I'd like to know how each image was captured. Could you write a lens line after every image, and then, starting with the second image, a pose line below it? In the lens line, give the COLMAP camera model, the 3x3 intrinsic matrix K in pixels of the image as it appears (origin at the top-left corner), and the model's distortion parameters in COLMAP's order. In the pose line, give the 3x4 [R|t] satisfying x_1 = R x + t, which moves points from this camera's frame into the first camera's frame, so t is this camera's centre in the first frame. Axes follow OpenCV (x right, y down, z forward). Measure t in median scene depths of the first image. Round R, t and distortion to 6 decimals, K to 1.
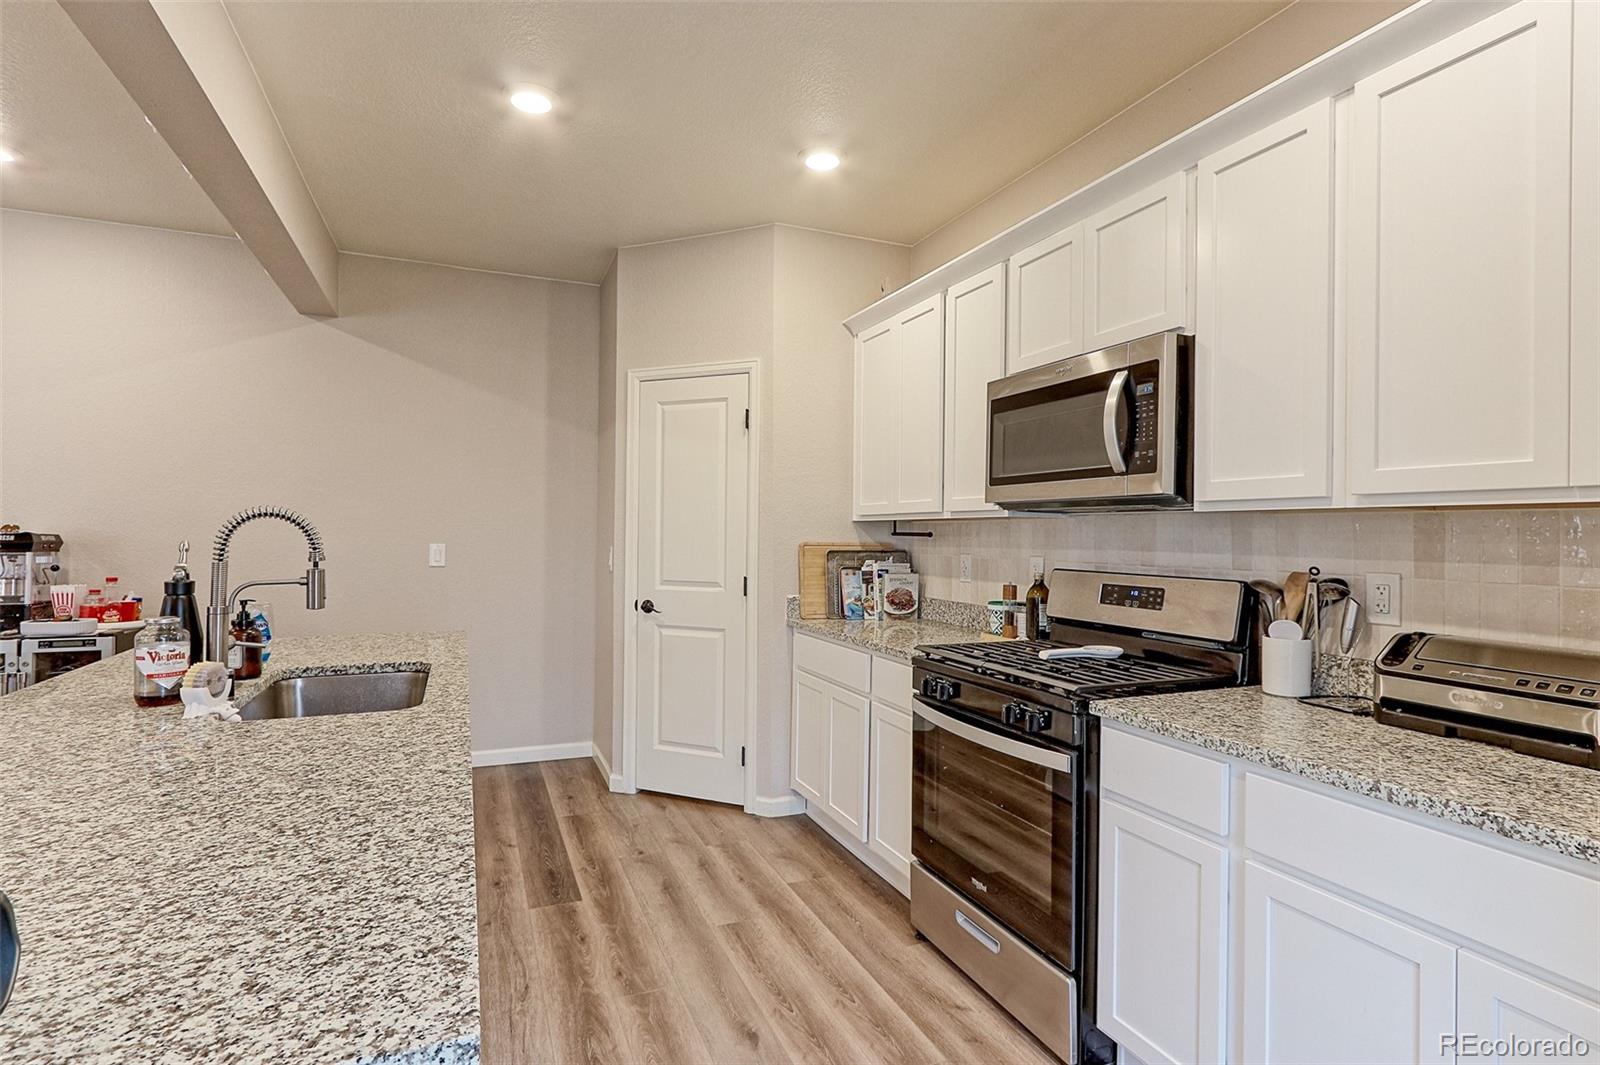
lens RADIAL K [[793.0, 0, 794.8], [0, 793.0, 528.7], [0, 0, 1]] dist [-0.011006, 0.005116]
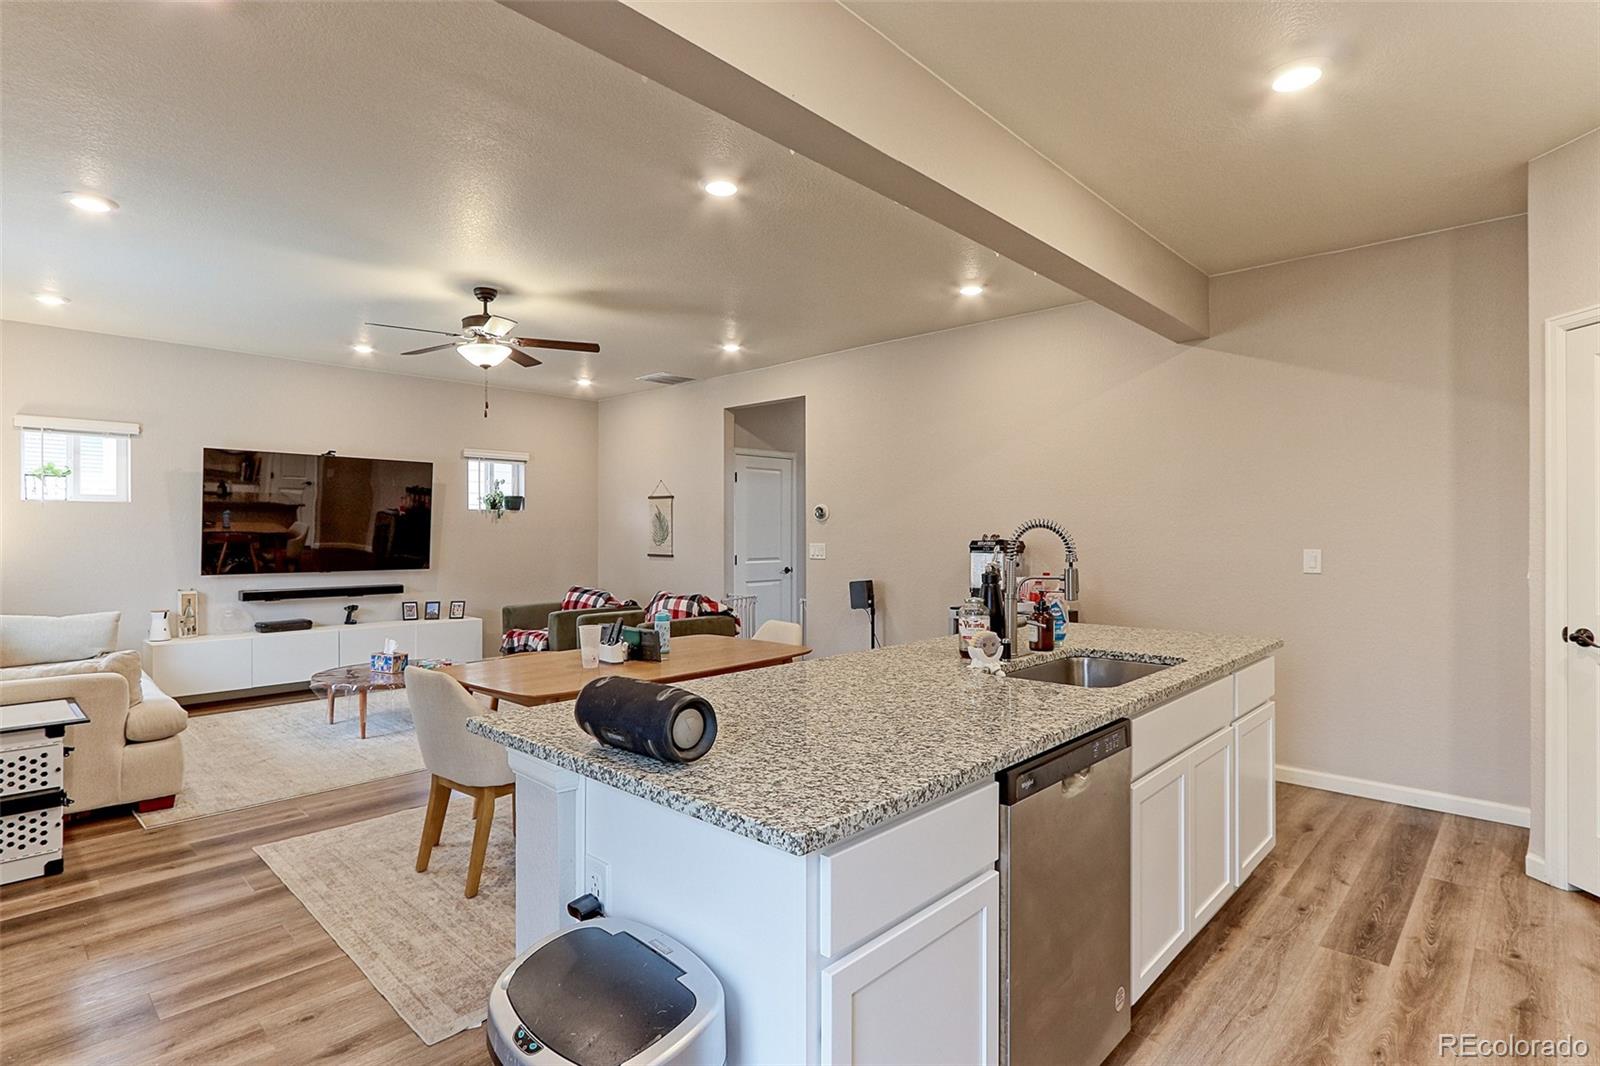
lens RADIAL K [[793.0, 0, 793.4], [0, 793.0, 534.1], [0, 0, 1]] dist [-0.011006, 0.005116]
pose [[0.411878, -0.010089, -0.911183, 0.238226], [0.010106, 0.999928, -0.006503, 0.000772], [0.911183, -0.006530, 0.411951, 0.060354]]
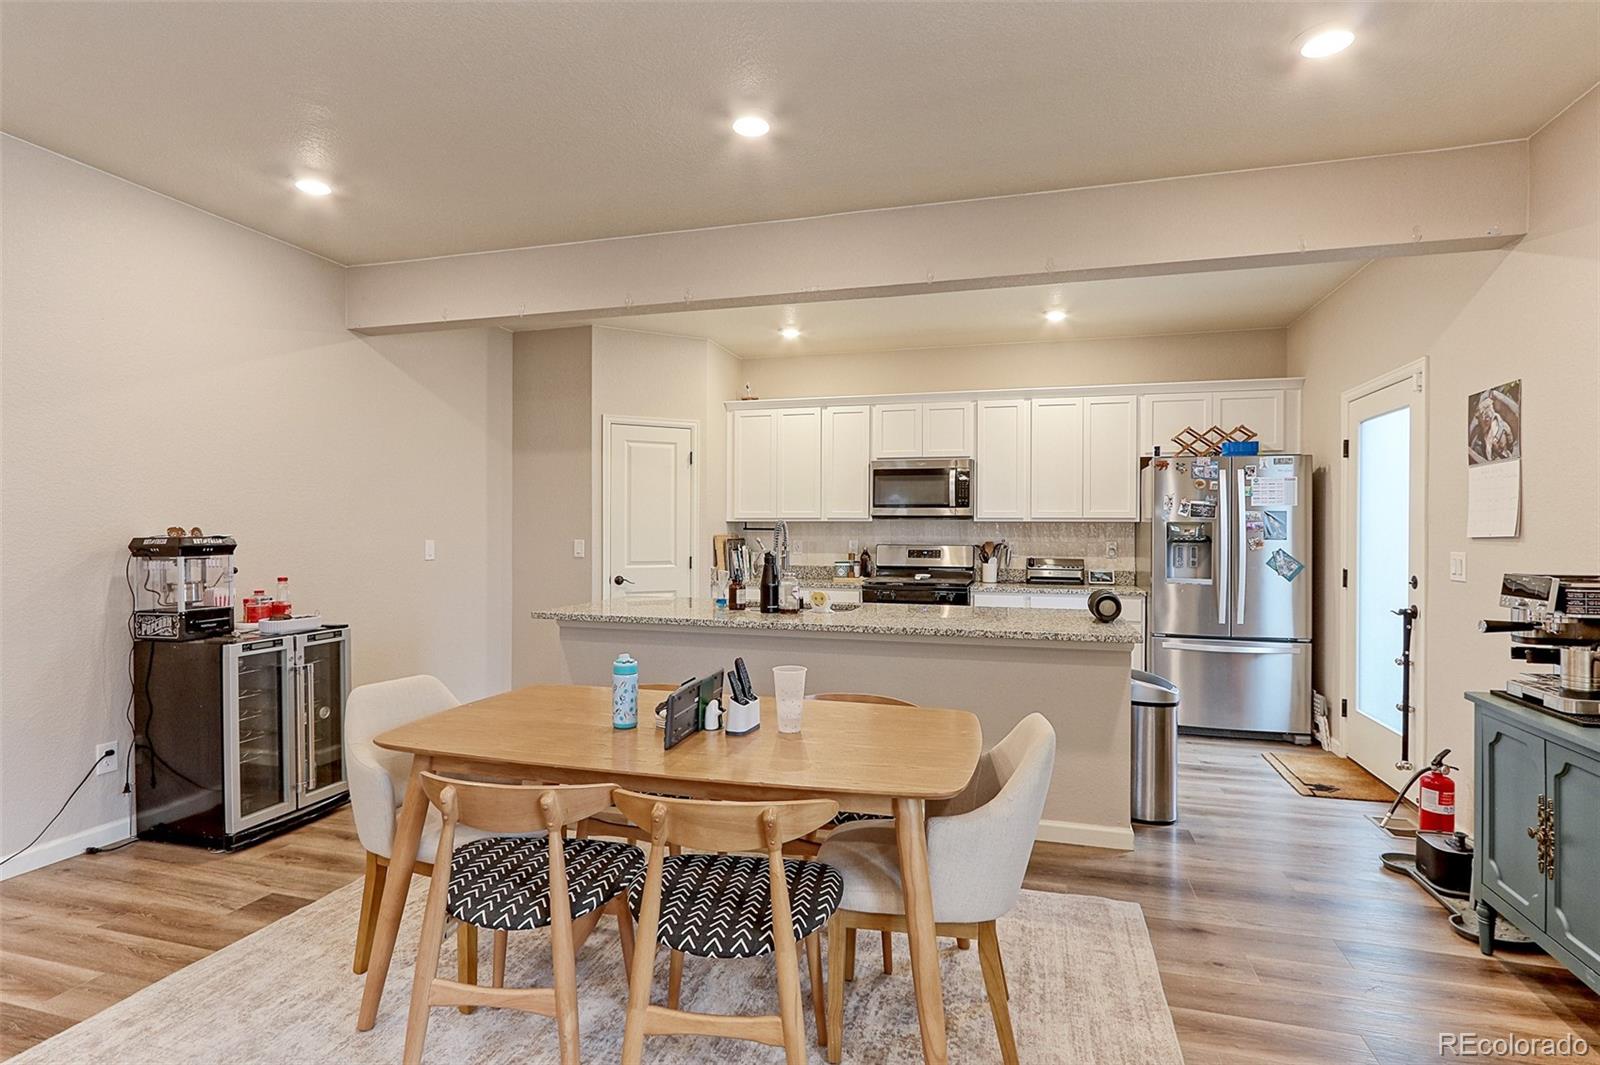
lens RADIAL K [[793.0, 0, 810.9], [0, 793.0, 534.6], [0, 0, 1]] dist [-0.011006, 0.005116]
pose [[0.607455, -0.012885, 0.794249, -1.520930], [-0.002782, 0.999828, 0.018348, -0.017526], [-0.794349, -0.013356, 0.607315, -0.208089]]
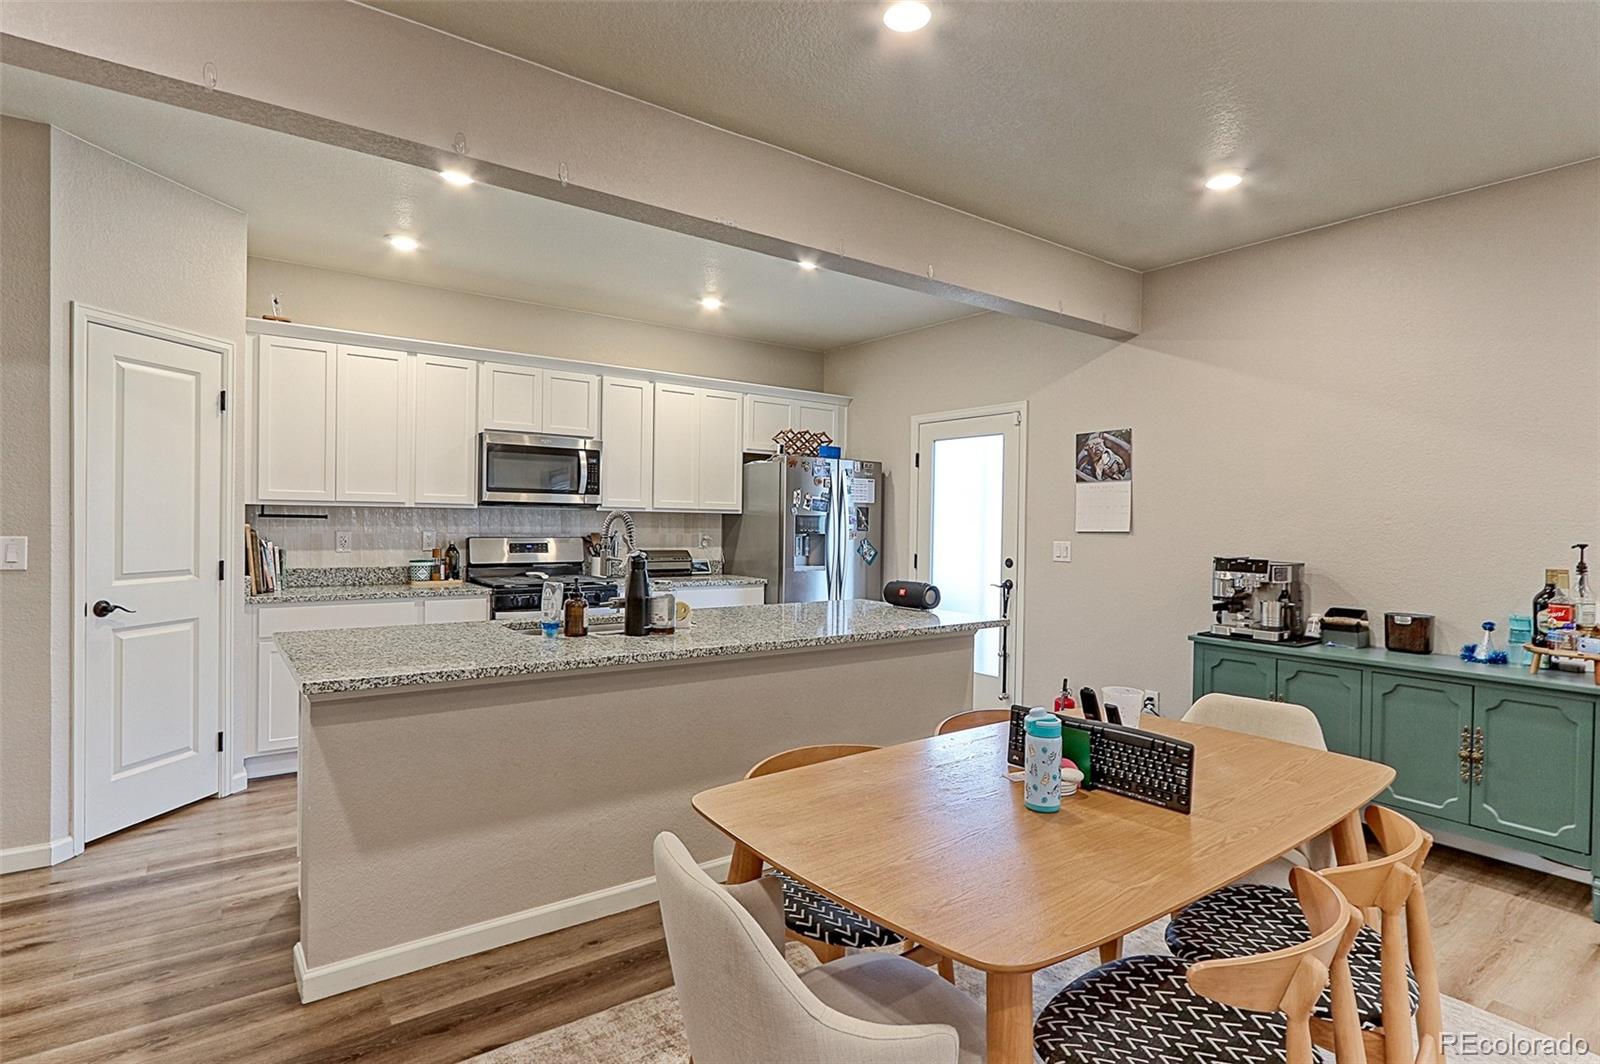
lens RADIAL K [[793.0, 0, 780.1], [0, 793.0, 532.6], [0, 0, 1]] dist [-0.011006, 0.005116]
pose [[-0.233132, -0.028667, 0.972022, -1.513761], [-0.023557, 0.999439, 0.023826, -0.018053], [-0.972160, -0.017343, -0.233676, 0.712396]]
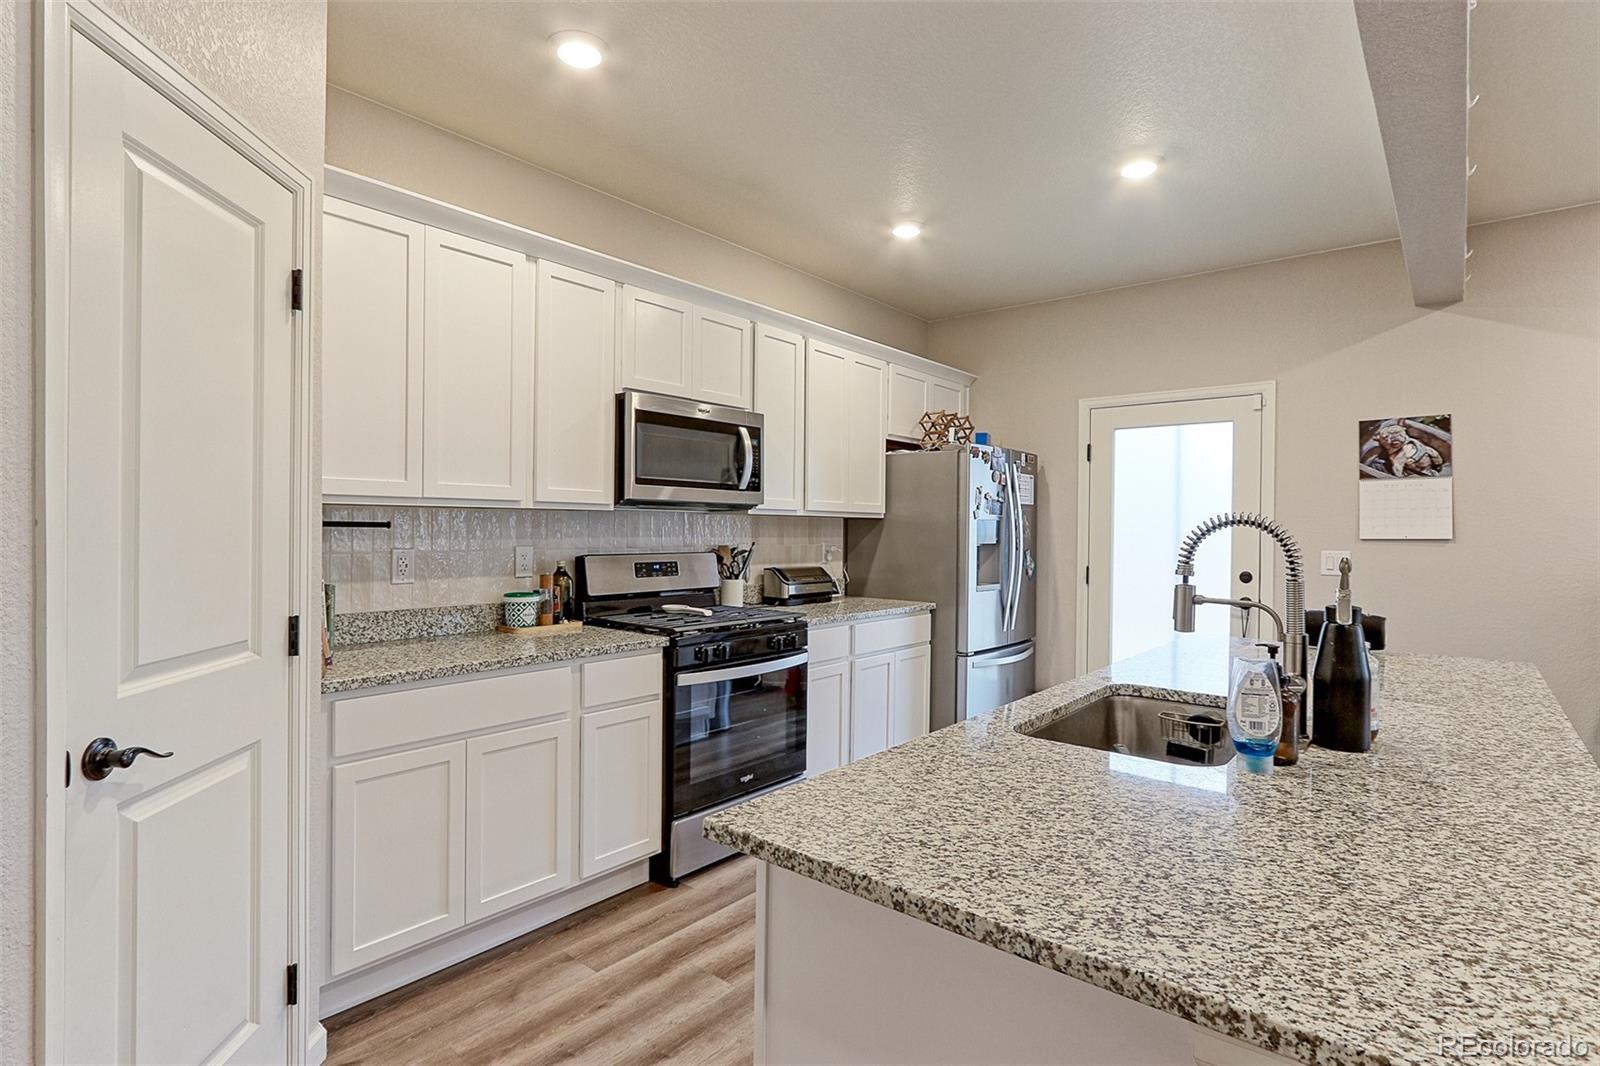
lens RADIAL K [[793.0, 0, 787.7], [0, 793.0, 528.2], [0, 0, 1]] dist [-0.011006, 0.005116]
pose [[-0.461654, -0.016038, 0.886915, -0.804950], [-0.020693, 0.999759, 0.007307, -0.003197], [-0.886819, -0.014979, -0.461875, 1.228078]]
